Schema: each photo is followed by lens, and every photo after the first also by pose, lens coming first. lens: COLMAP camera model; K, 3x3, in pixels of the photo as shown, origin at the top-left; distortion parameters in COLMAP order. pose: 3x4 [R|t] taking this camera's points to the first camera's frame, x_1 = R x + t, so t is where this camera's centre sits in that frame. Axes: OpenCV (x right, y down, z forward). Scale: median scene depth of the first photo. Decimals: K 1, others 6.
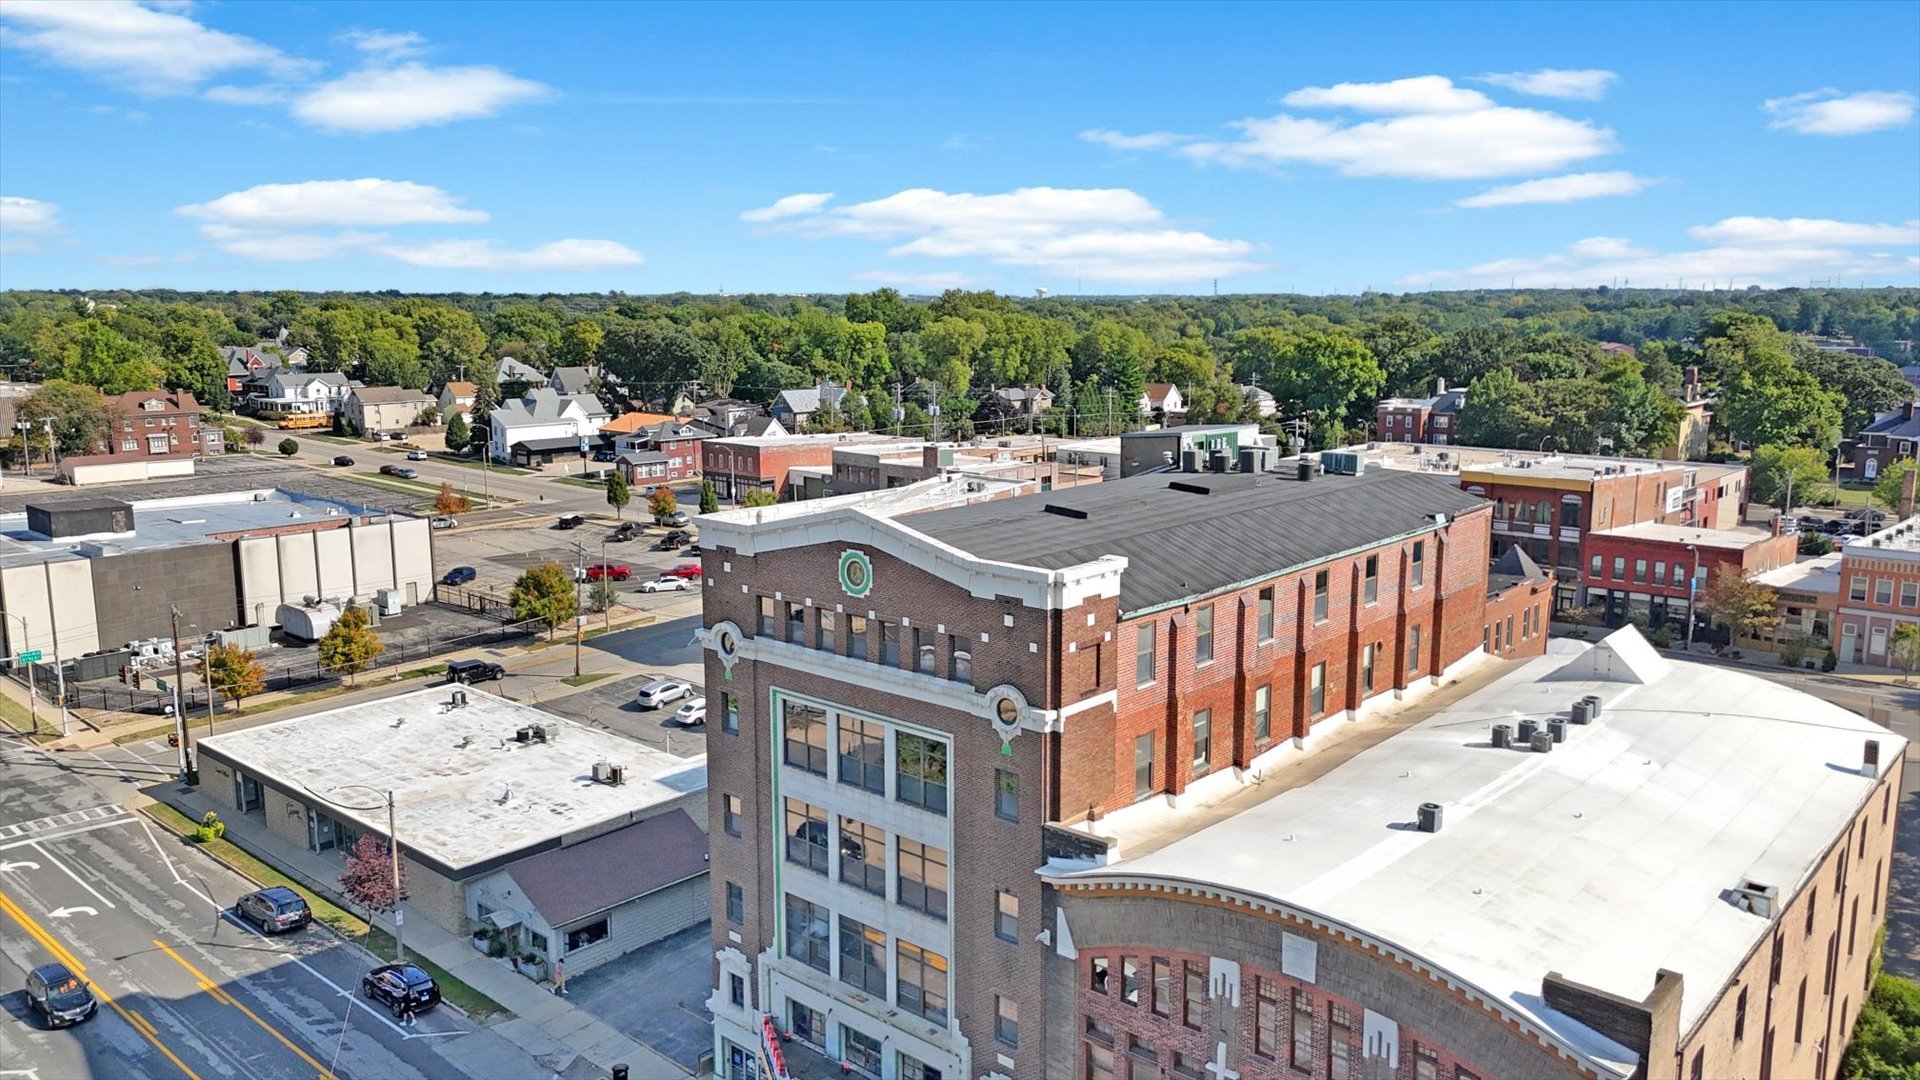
lens RADIAL K [[1405.7, 0, 971.7], [0, 1405.7, 540.2], [0, 0, 1]] dist [0.076534, -0.076451]
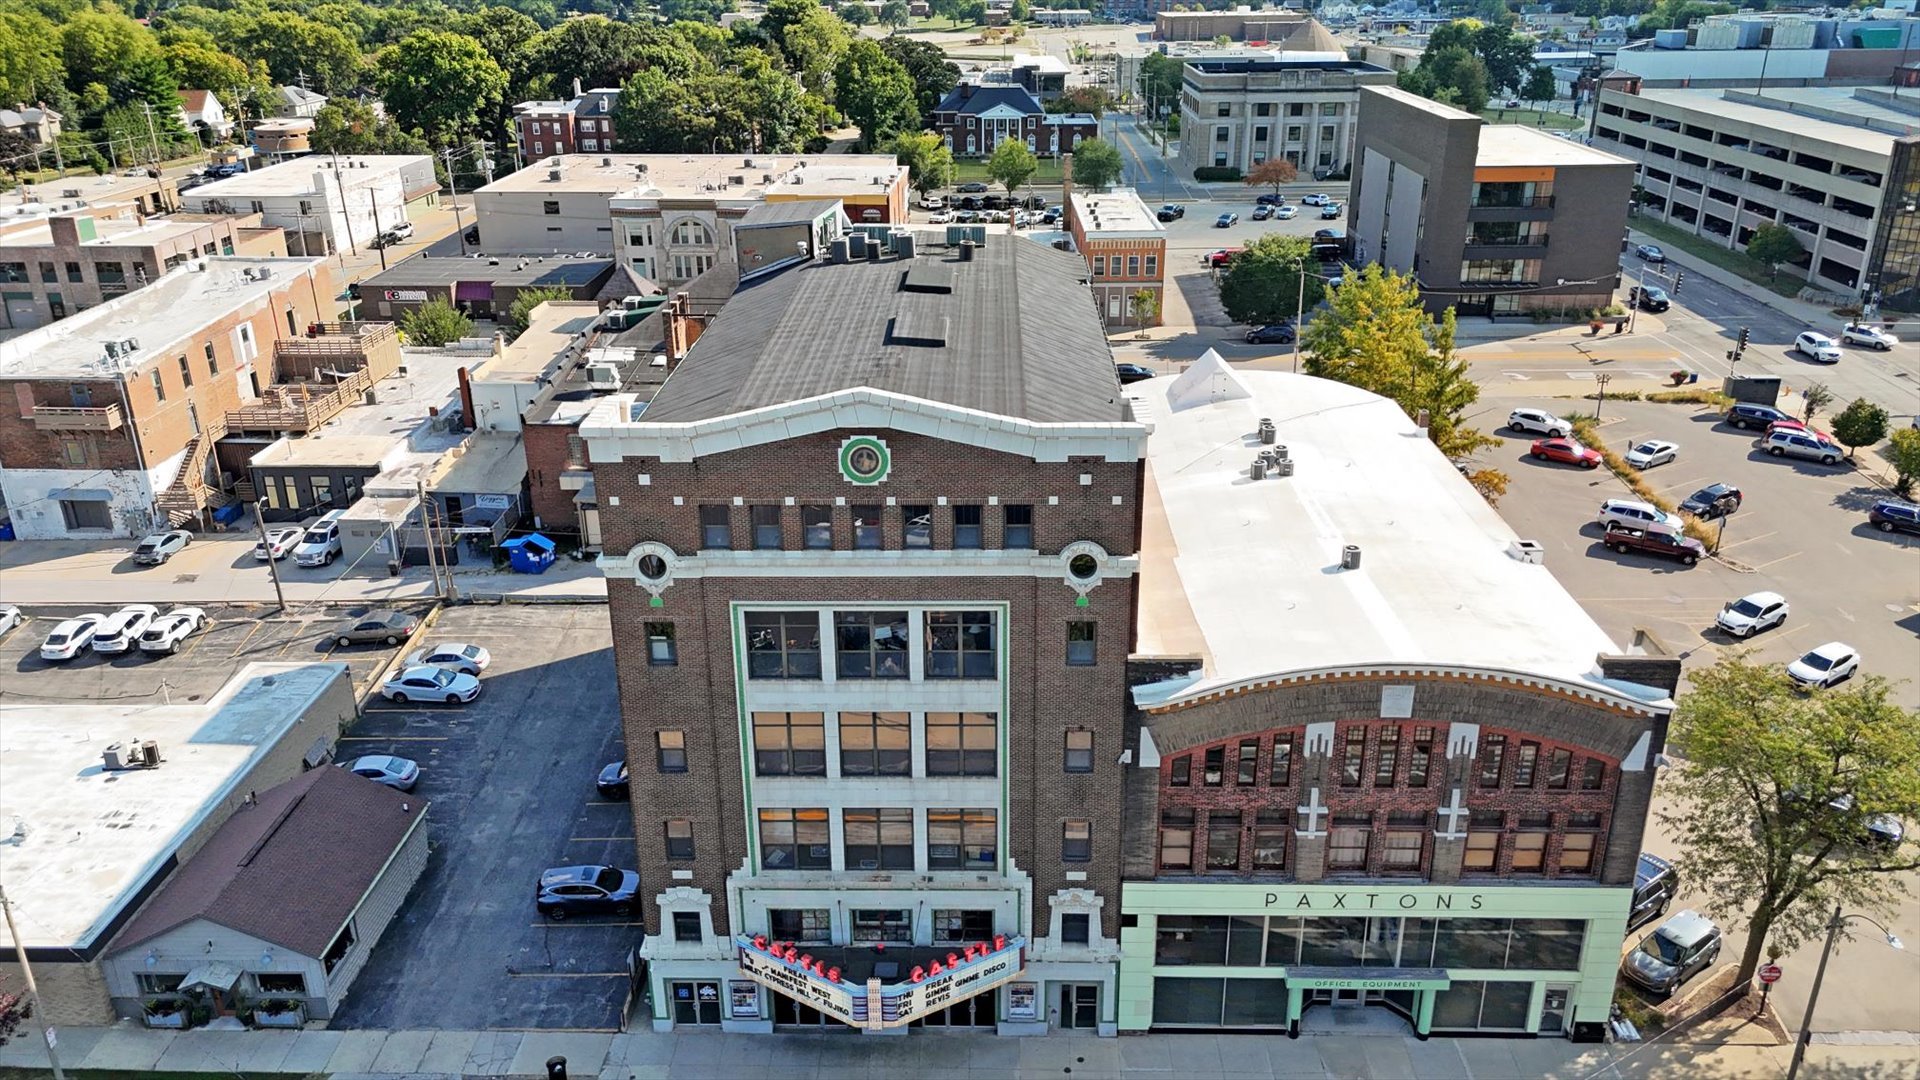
lens RADIAL K [[1405.7, 0, 966.3], [0, 1405.7, 536.1], [0, 0, 1]] dist [0.076534, -0.076451]
pose [[0.764267, -0.250327, 0.594333, -0.241086], [0.116040, 0.959928, 0.255093, -0.063212], [-0.634374, -0.125993, 0.762690, 0.108639]]
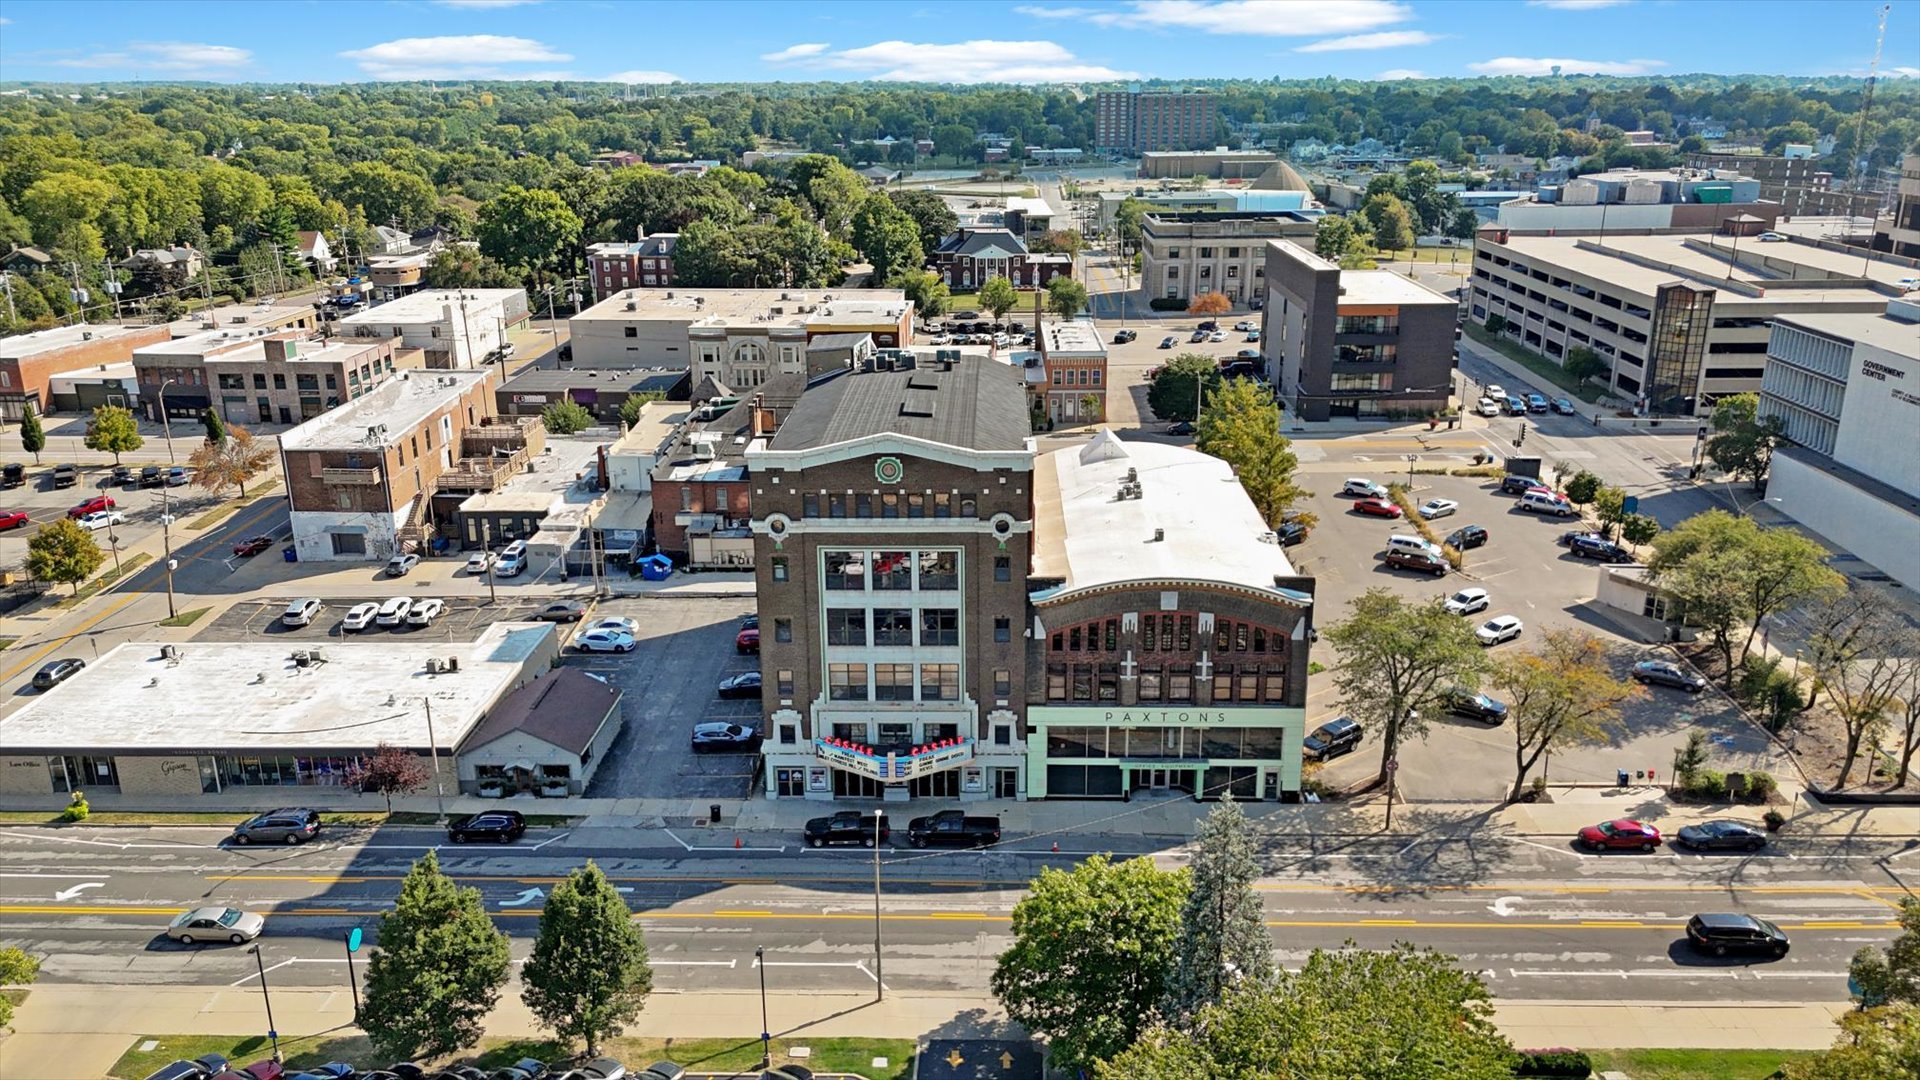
lens RADIAL K [[1405.7, 0, 963.9], [0, 1405.7, 530.9], [0, 0, 1]] dist [0.076534, -0.076451]
pose [[0.767685, -0.198063, 0.609451, -0.455085], [0.114577, 0.978136, 0.173557, -0.081425], [-0.630502, -0.063408, 0.773594, -0.176733]]
